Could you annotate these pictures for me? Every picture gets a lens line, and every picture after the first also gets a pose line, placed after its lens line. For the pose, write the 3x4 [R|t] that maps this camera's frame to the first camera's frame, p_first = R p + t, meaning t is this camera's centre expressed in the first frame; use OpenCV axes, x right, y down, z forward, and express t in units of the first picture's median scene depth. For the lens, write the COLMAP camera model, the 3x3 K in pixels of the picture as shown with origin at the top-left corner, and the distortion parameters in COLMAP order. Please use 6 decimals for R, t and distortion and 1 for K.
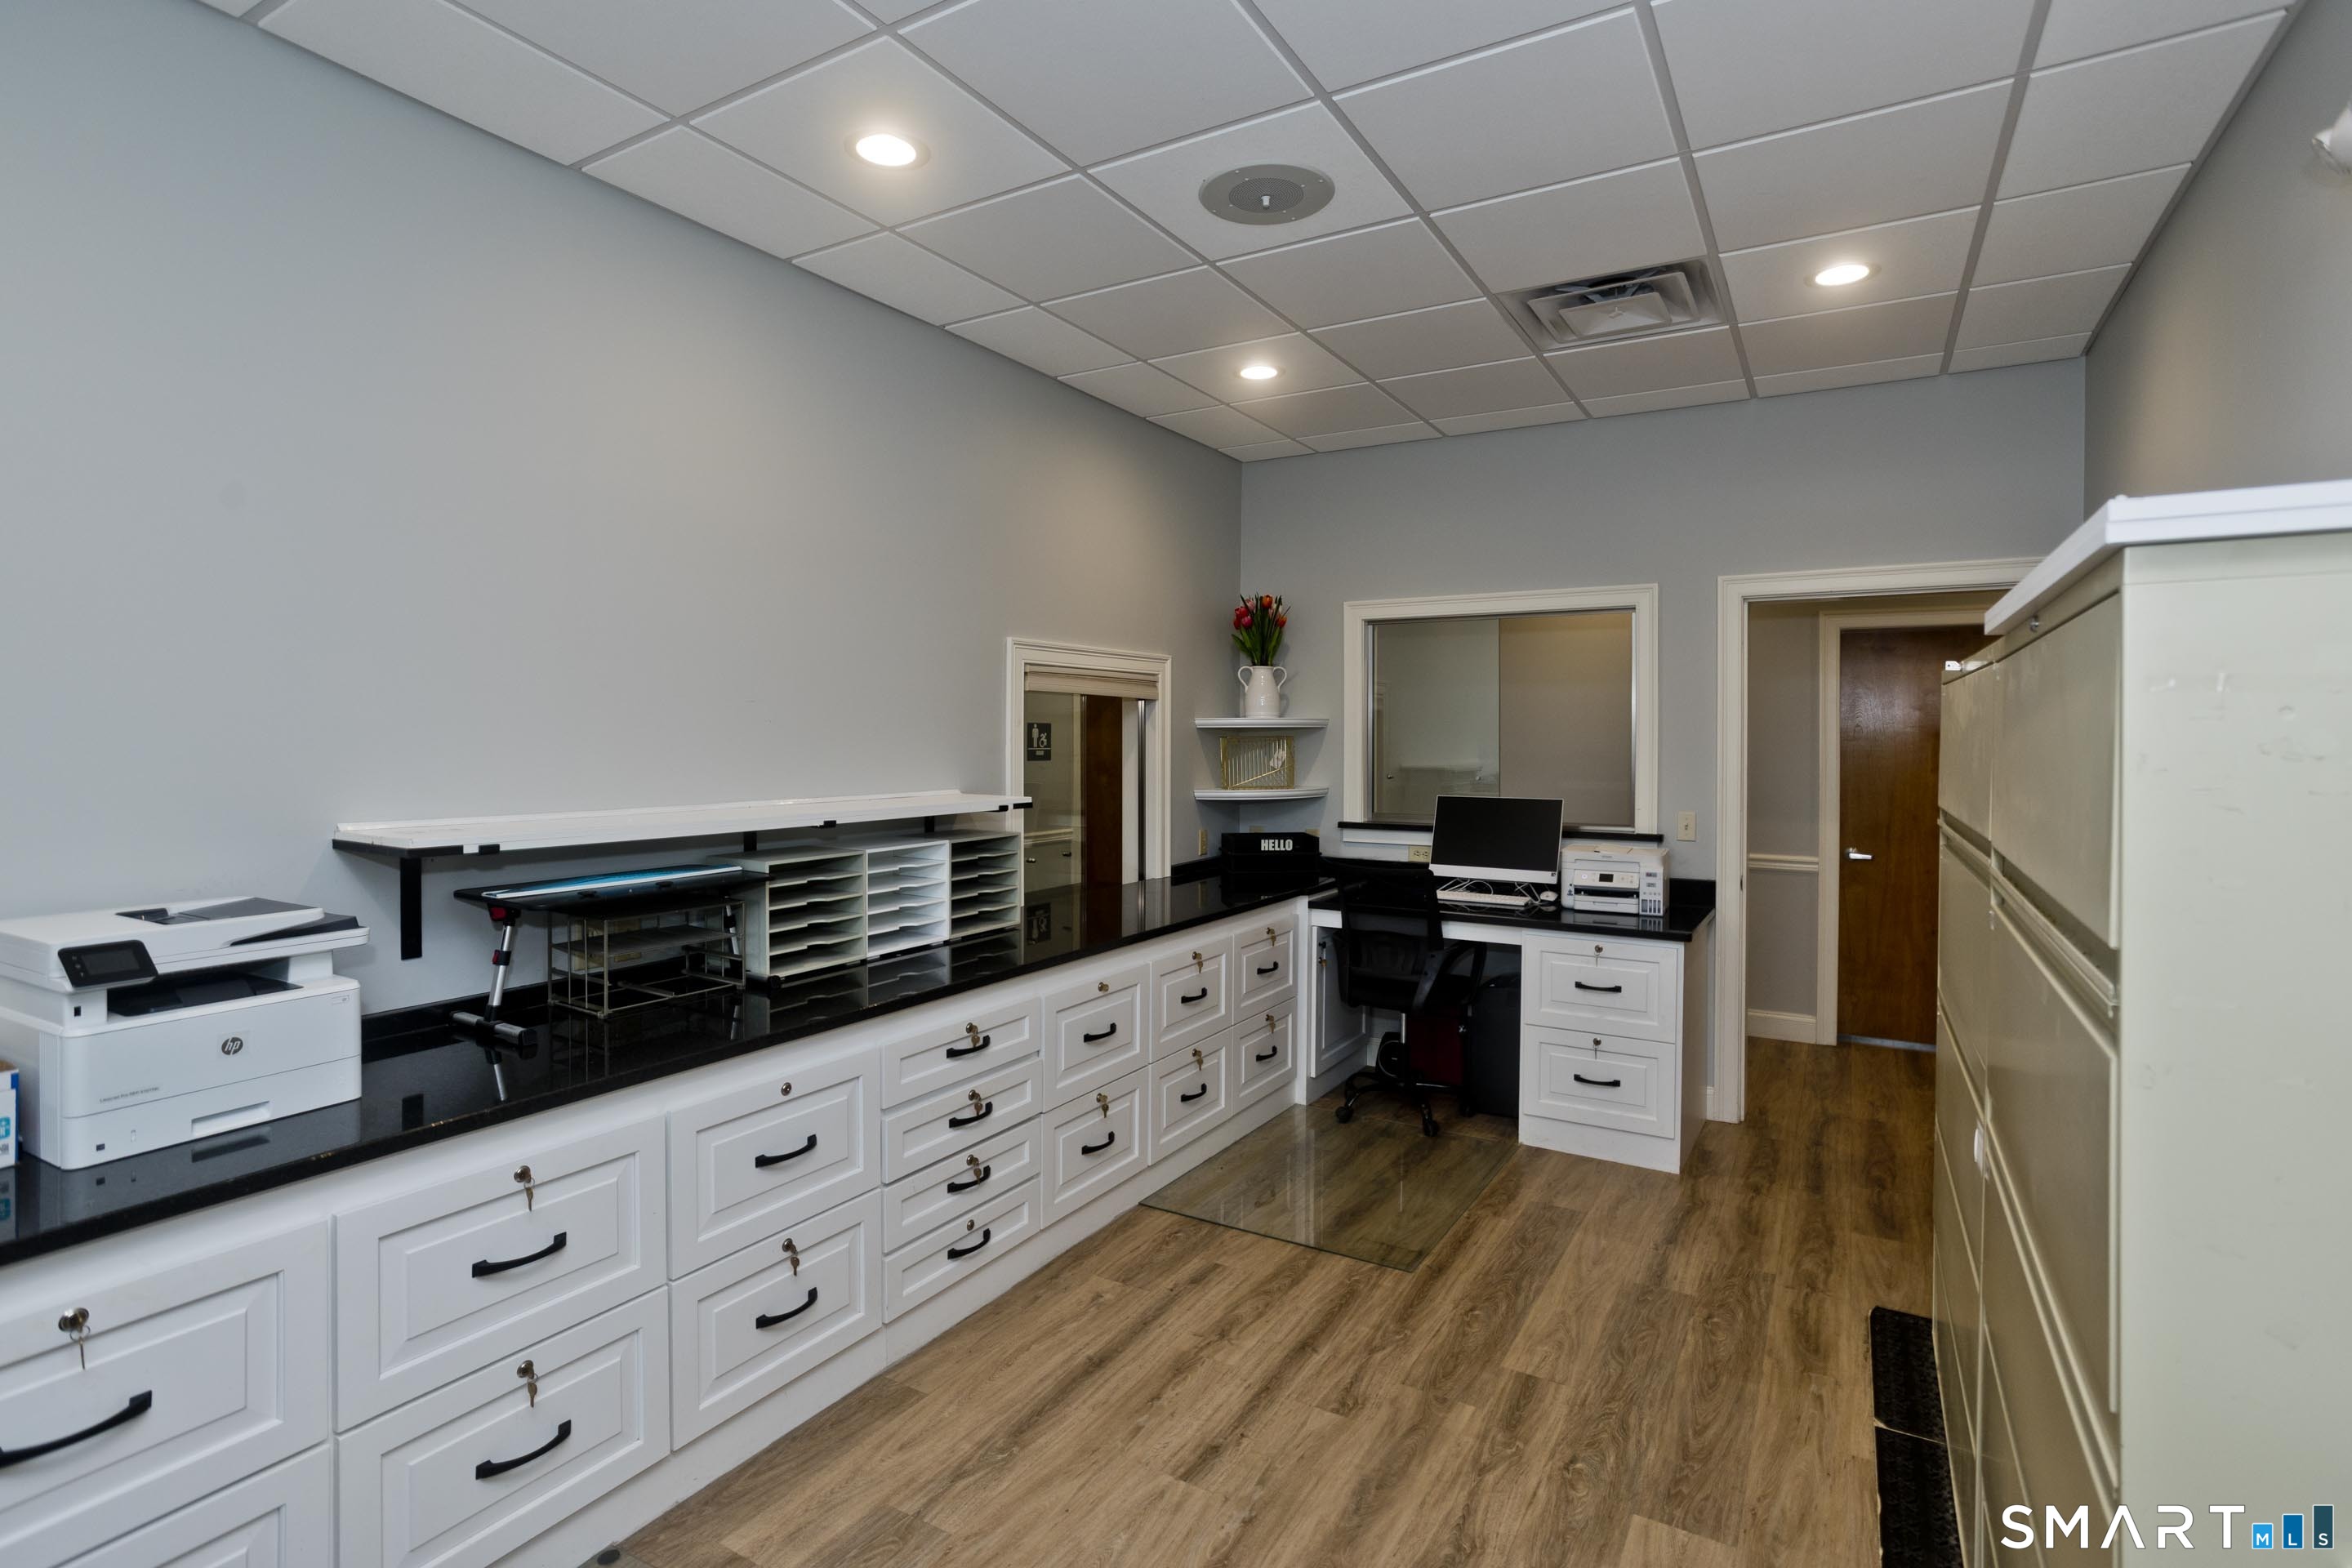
lens RADIAL K [[1150.4, 0, 1186.0], [0, 1150.4, 765.0], [0, 0, 1]] dist [-0.011778, 0.004555]
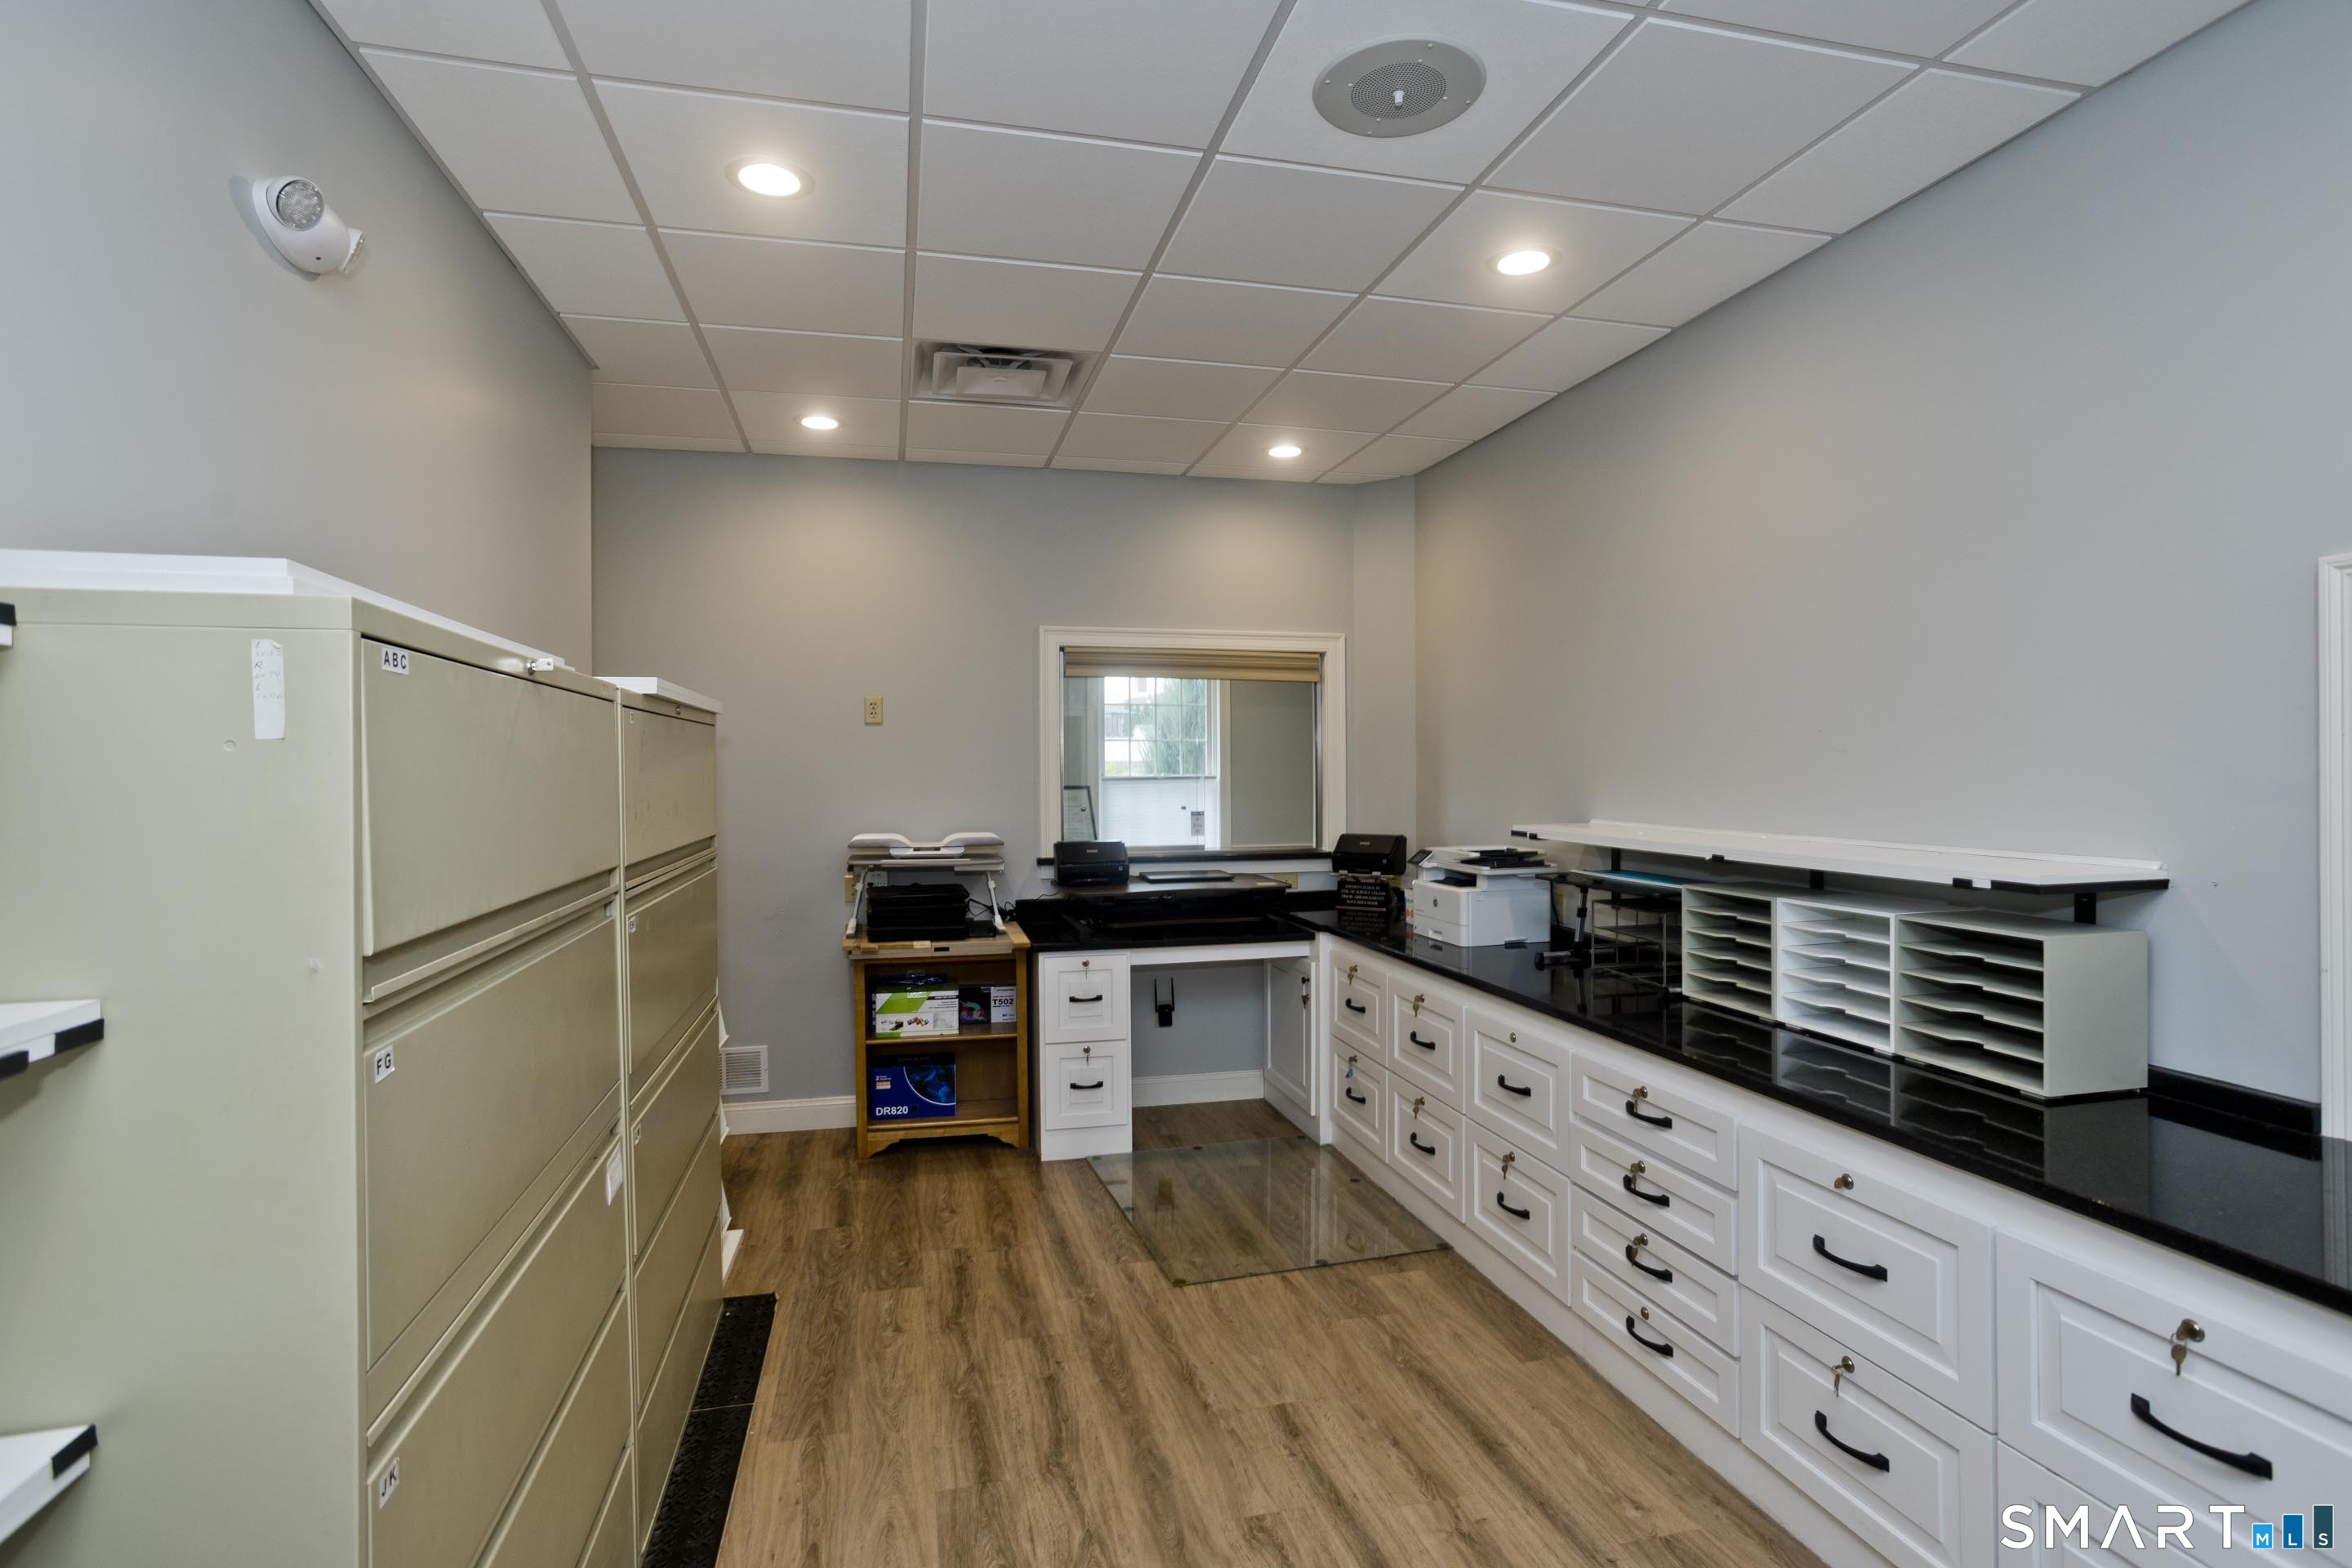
lens RADIAL K [[1150.4, 0, 1188.2], [0, 1150.4, 769.7], [0, 0, 1]] dist [-0.011778, 0.004555]
pose [[-0.712608, 0.001405, -0.701561, 0.839527], [-0.012193, 0.999822, 0.014387, -0.040206], [0.701457, 0.018806, -0.712464, 1.664878]]
